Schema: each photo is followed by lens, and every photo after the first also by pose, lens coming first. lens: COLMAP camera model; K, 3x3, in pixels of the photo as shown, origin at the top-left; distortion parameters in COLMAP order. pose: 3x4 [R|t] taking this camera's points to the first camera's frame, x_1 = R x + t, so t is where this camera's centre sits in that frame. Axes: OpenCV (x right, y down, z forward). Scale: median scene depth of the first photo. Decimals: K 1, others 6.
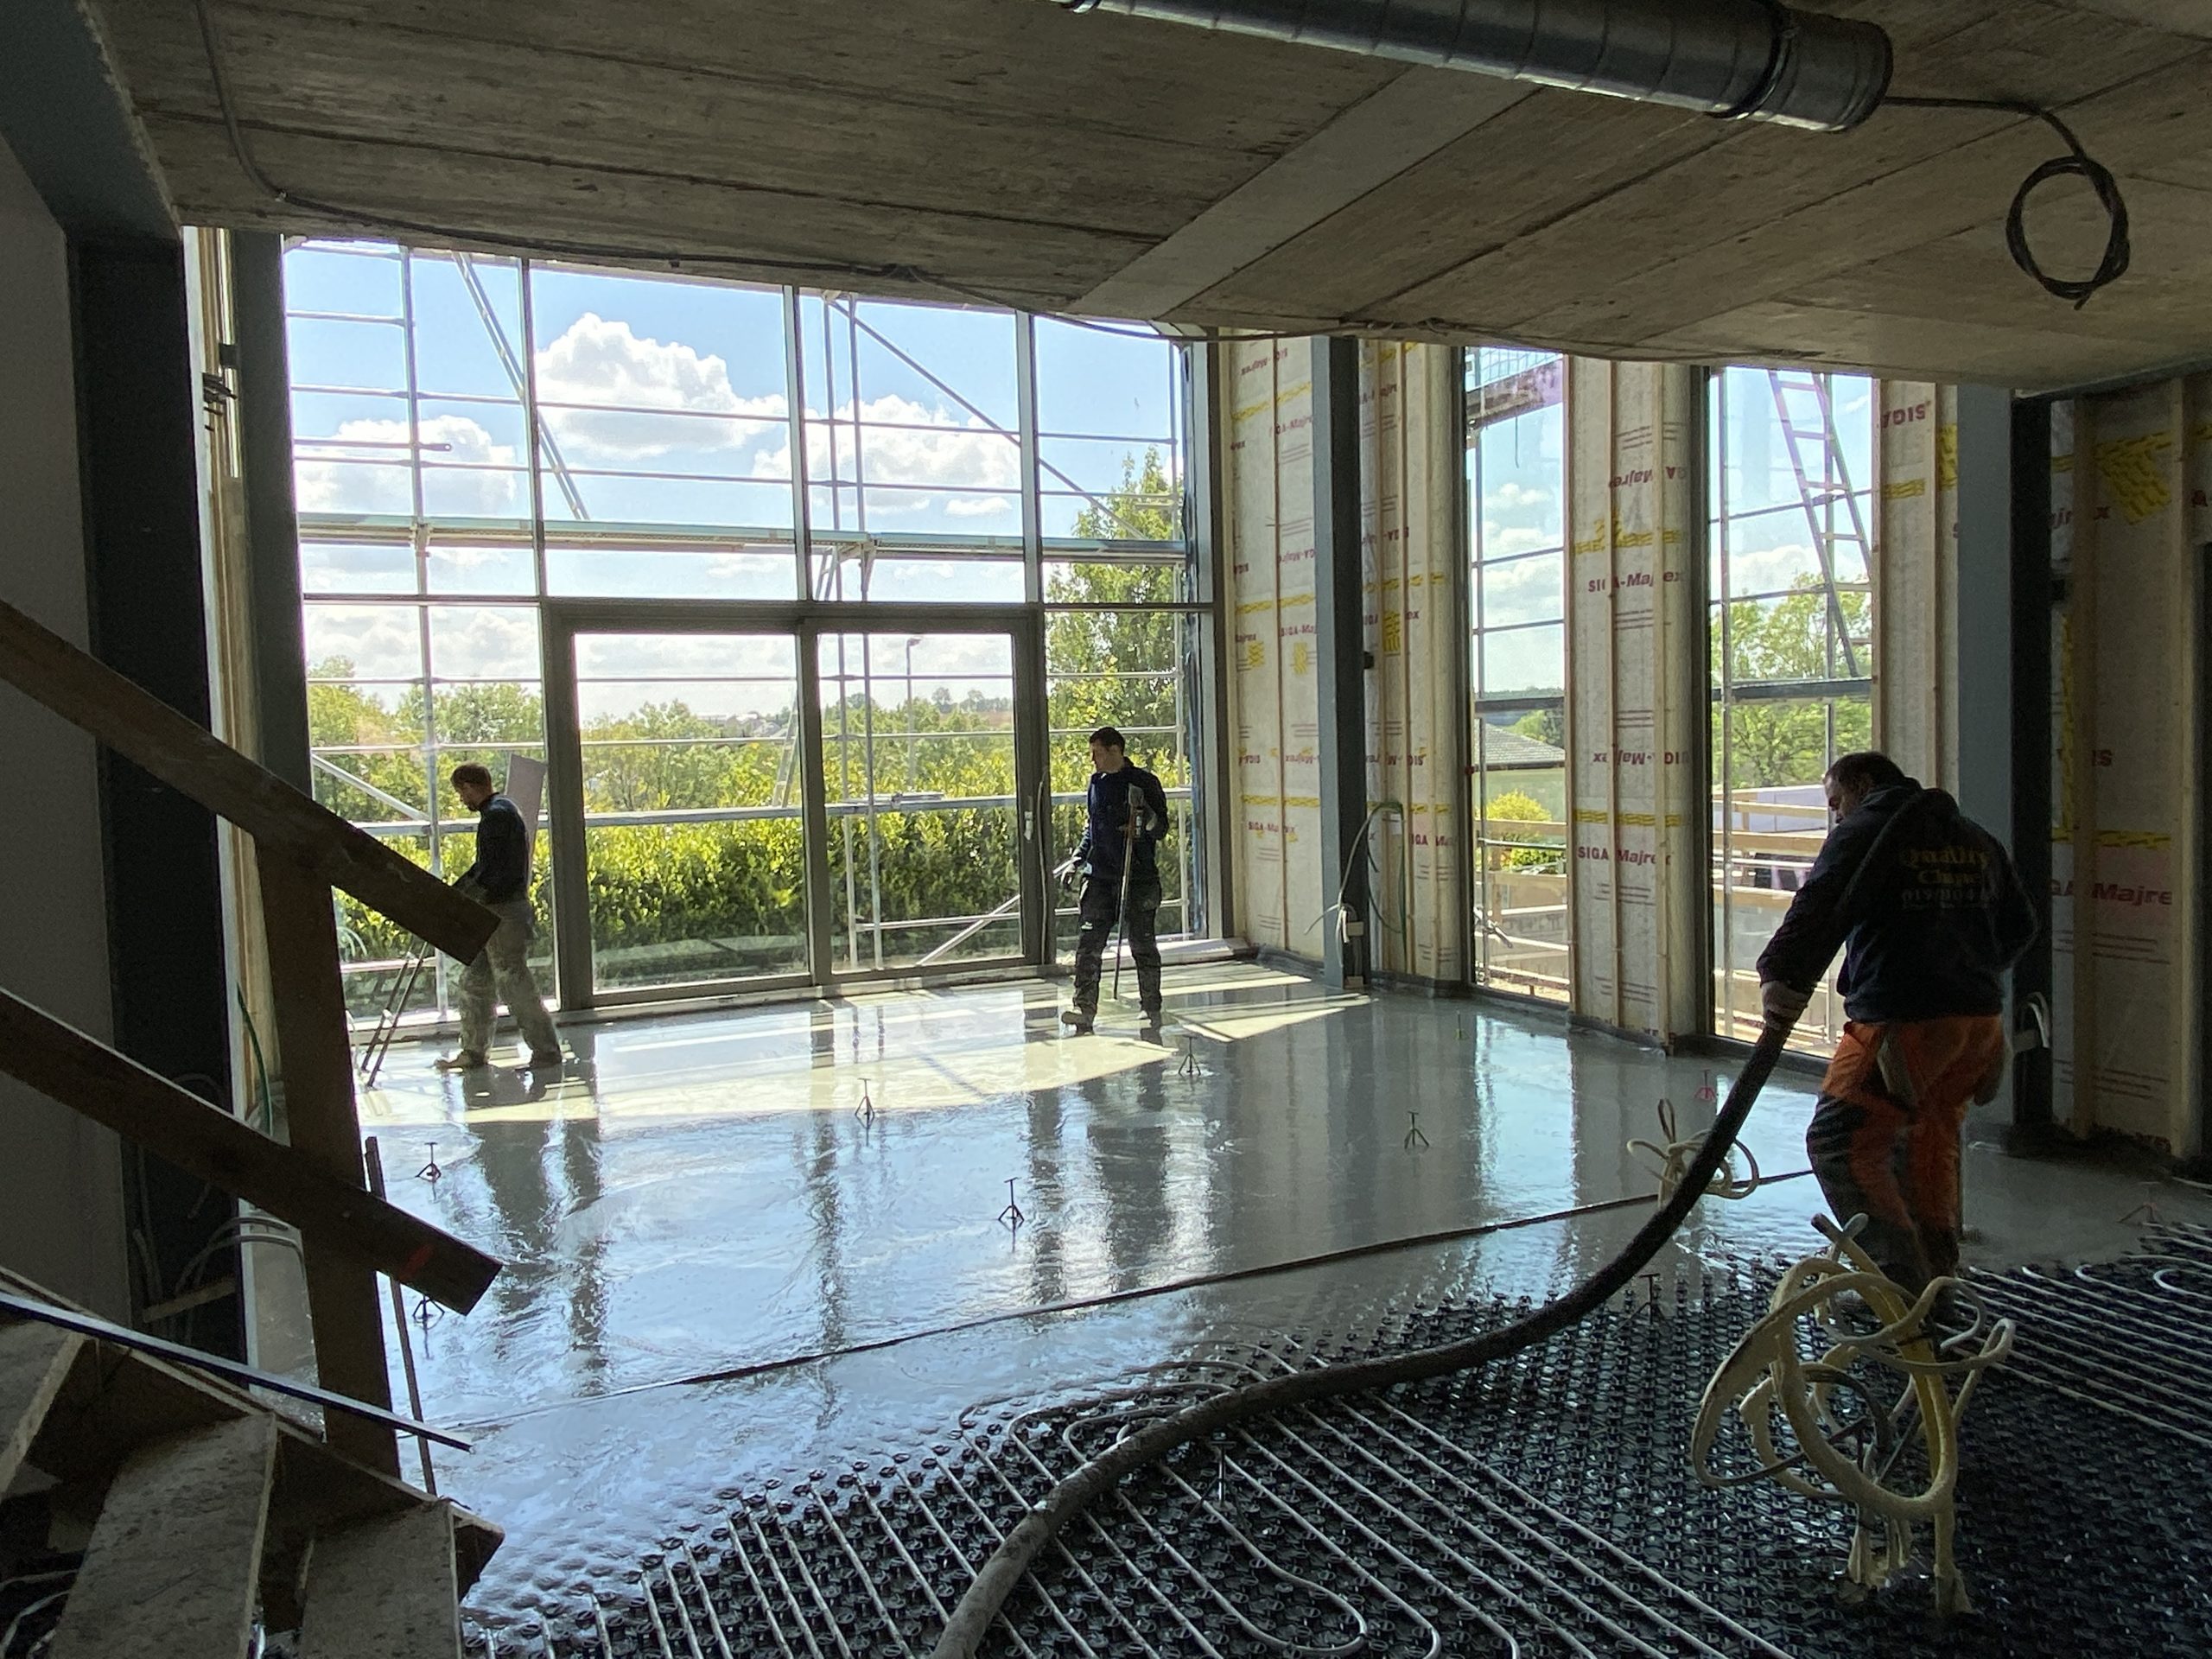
lens RADIAL K [[1594.1, 0, 1093.9], [0, 1594.1, 818.0], [0, 0, 1]] dist [0.082036, -0.098679]
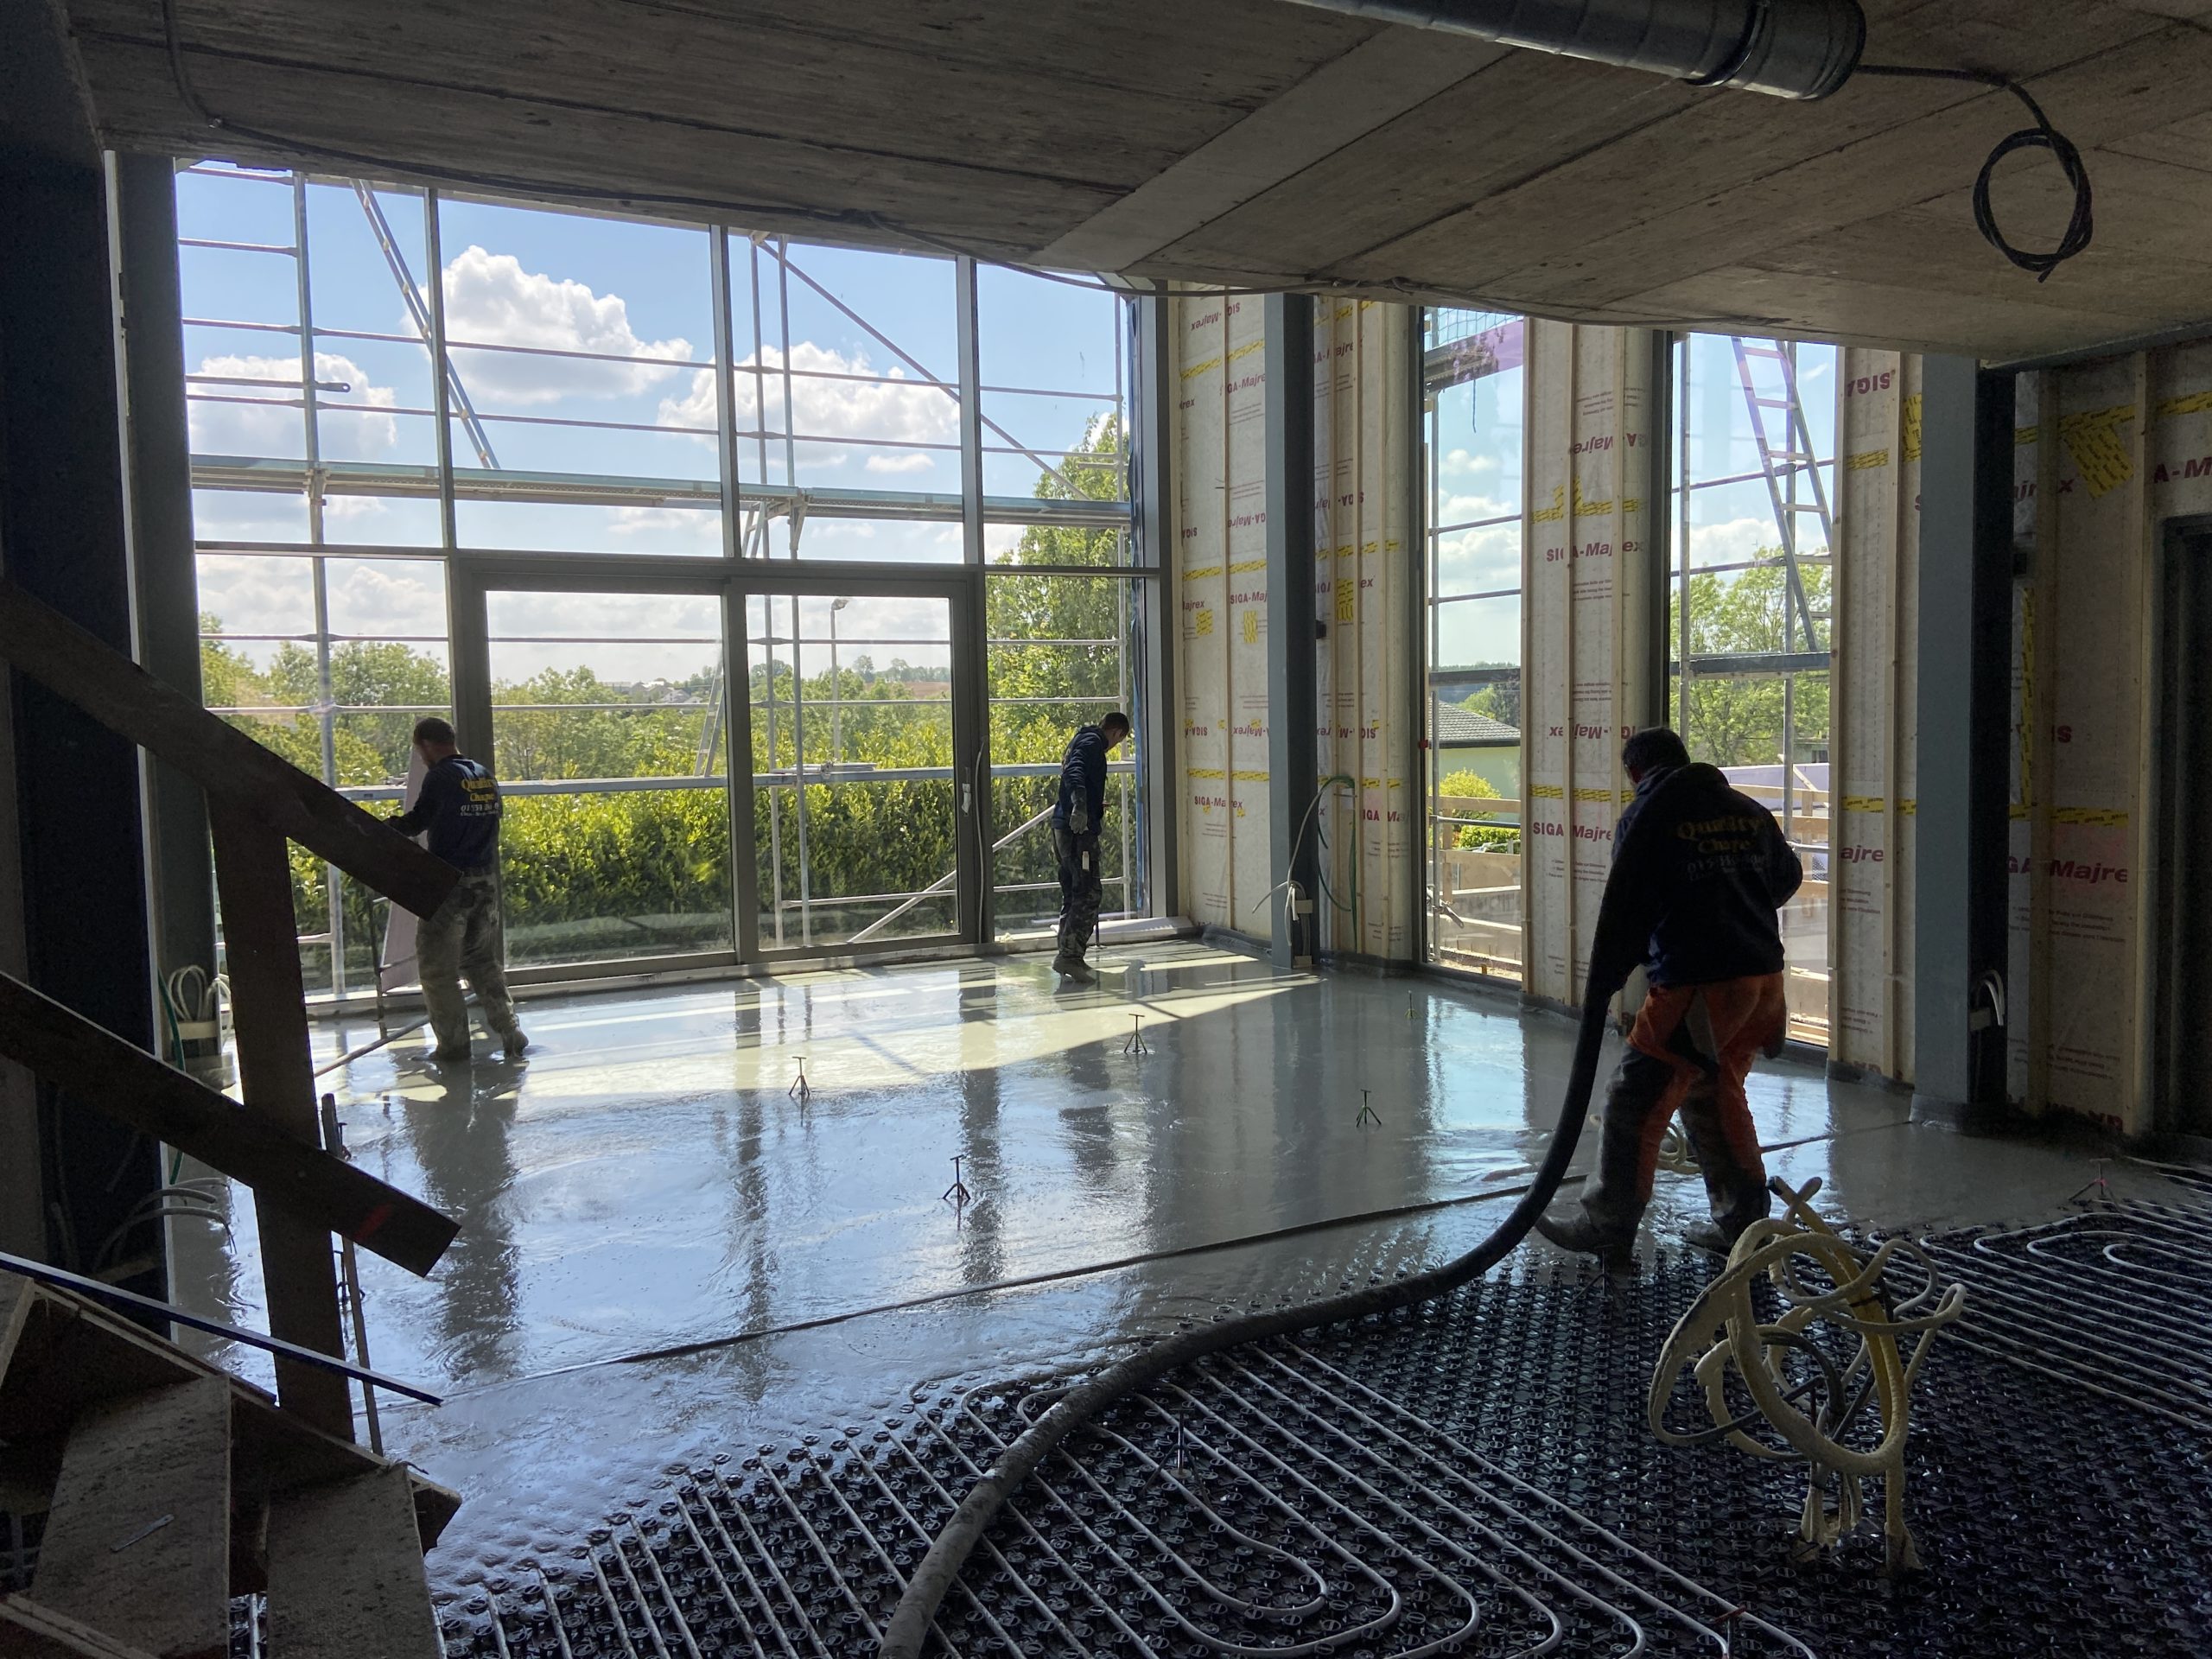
lens RADIAL K [[1676.4, 0, 1098.3], [0, 1676.4, 815.7], [0, 0, 1]] dist [0.116347, -0.137520]
pose [[0.998997, 0.007717, 0.044099, -0.006906], [-0.008248, 0.999895, 0.011880, 0.003113], [-0.044002, -0.012231, 0.998957, -0.013319]]
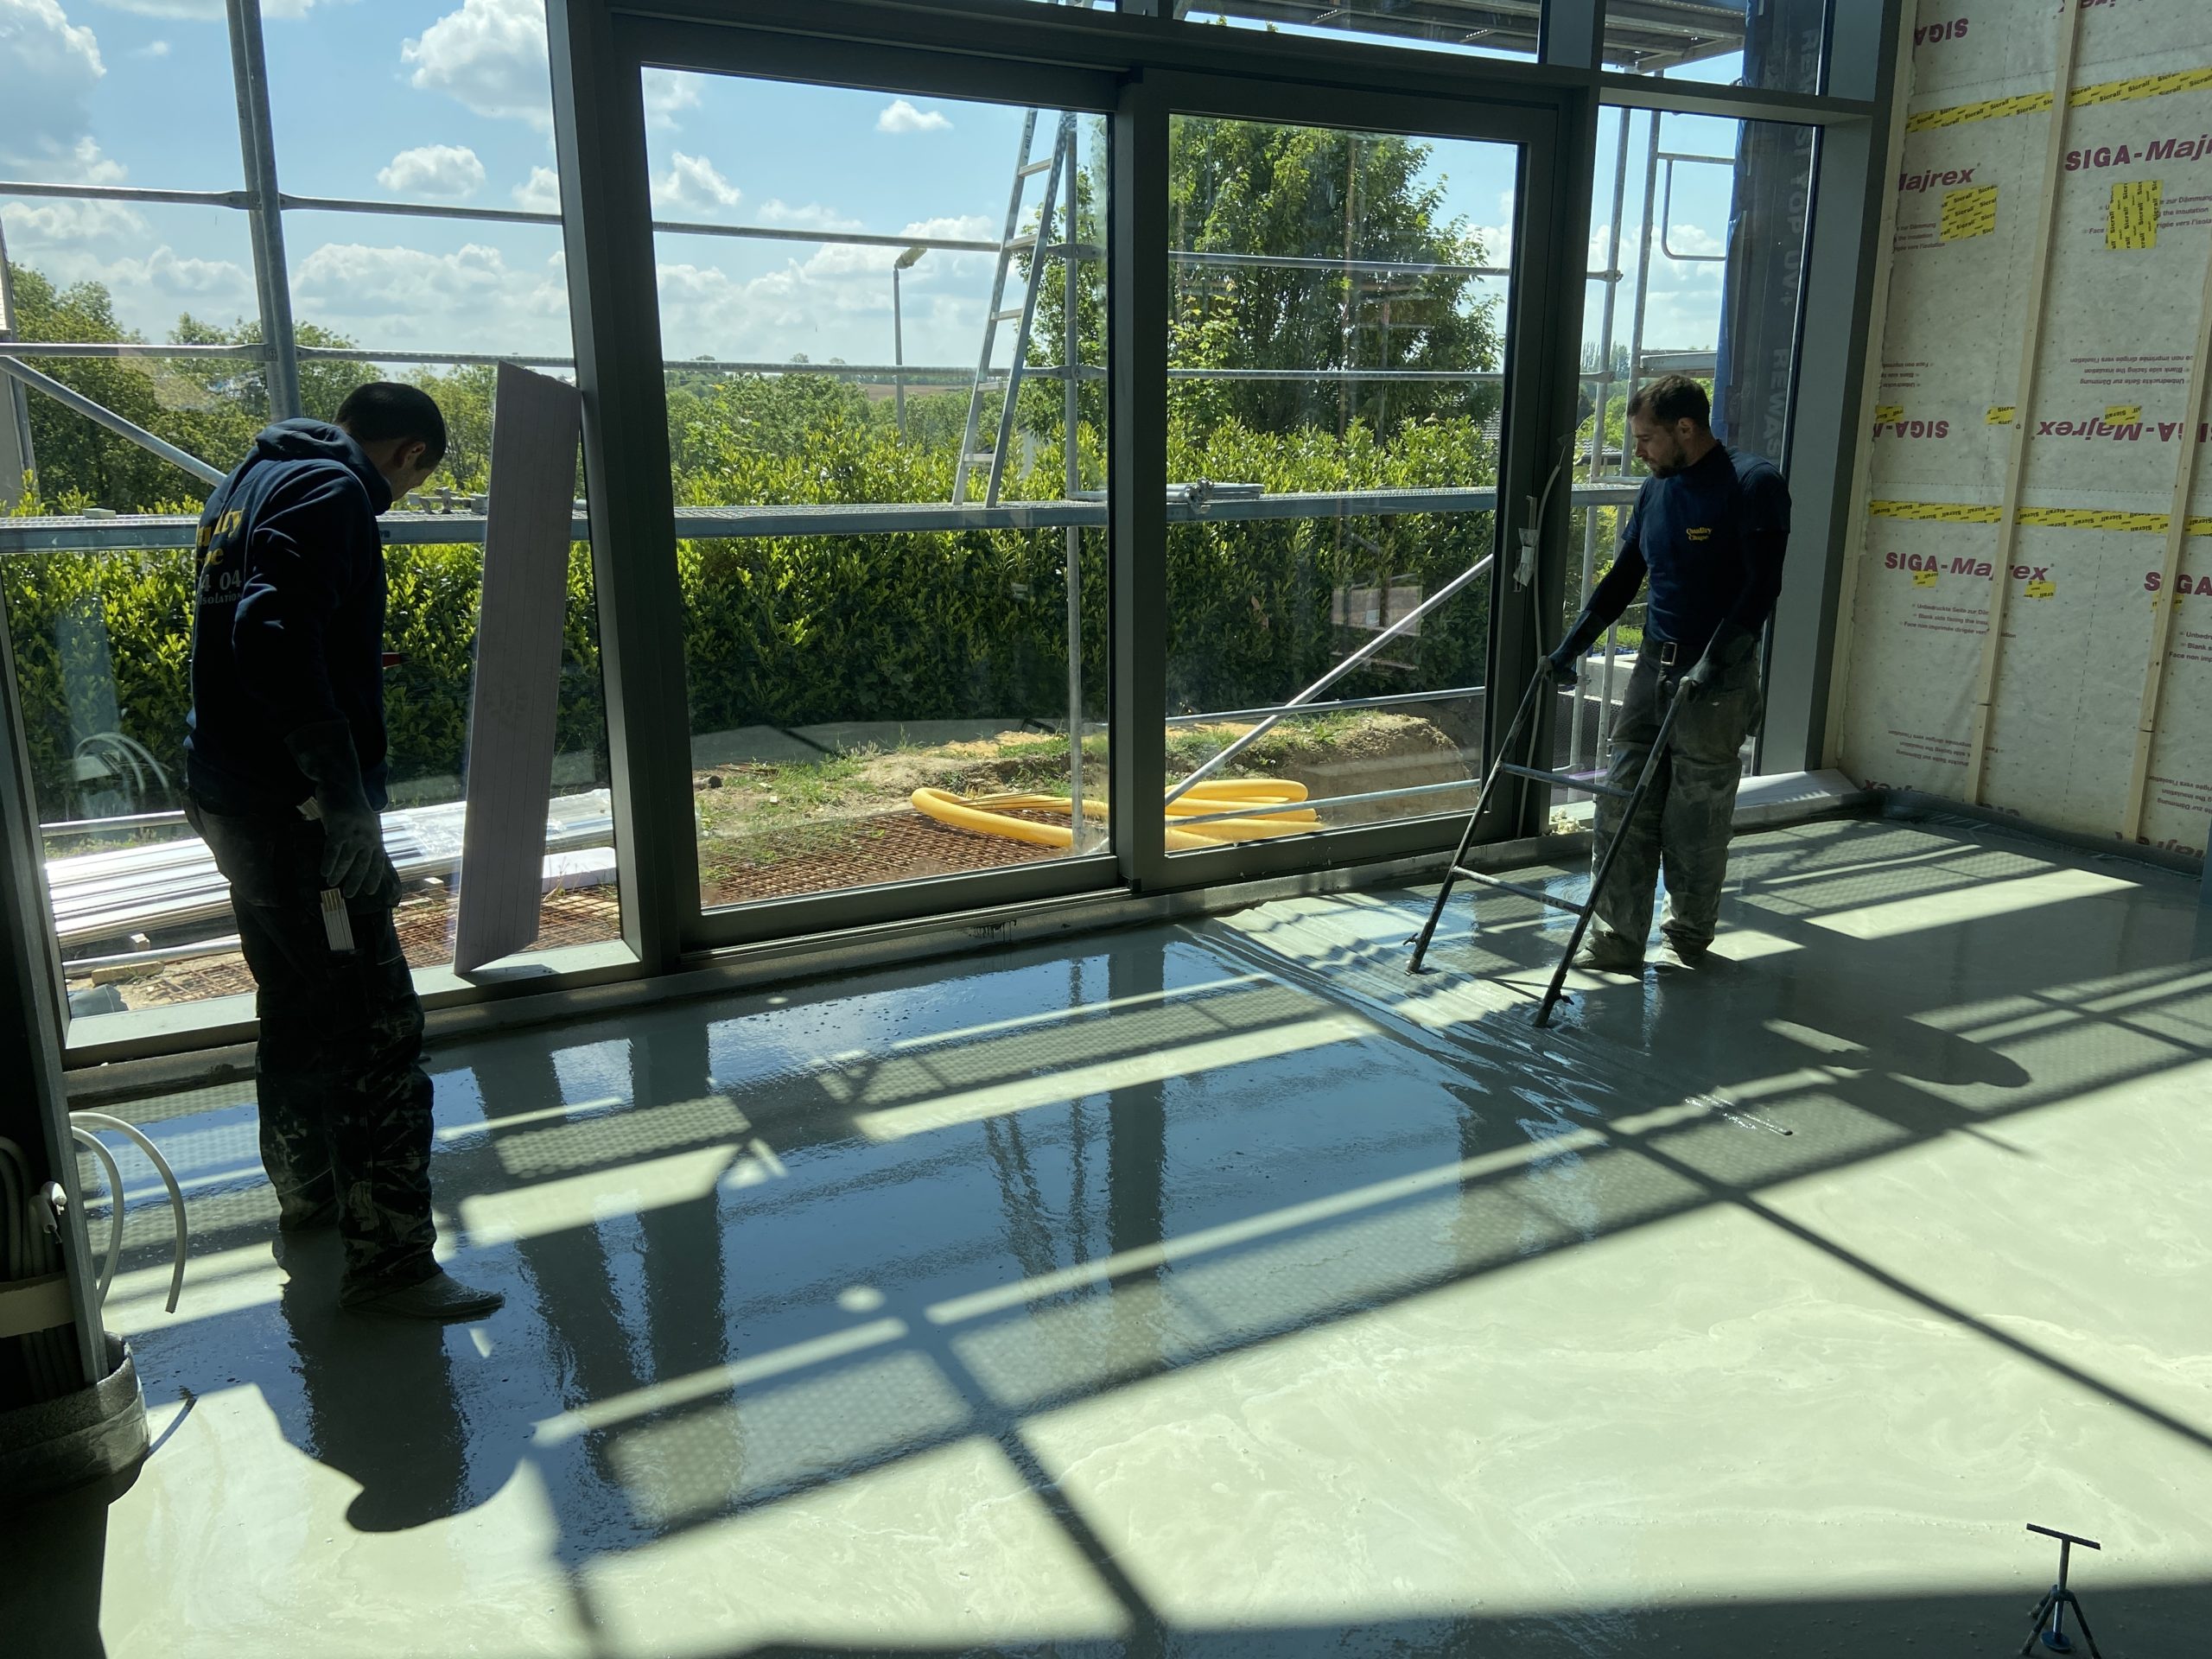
lens RADIAL K [[1676.4, 0, 1097.0], [0, 1676.4, 833.9], [0, 0, 1]] dist [0.116347, -0.137520]
pose [[0.996453, 0.008723, 0.083700, -0.243916], [-0.024441, 0.981737, 0.188667, -0.007694], [-0.080526, -0.190043, 0.978468, 0.530285]]
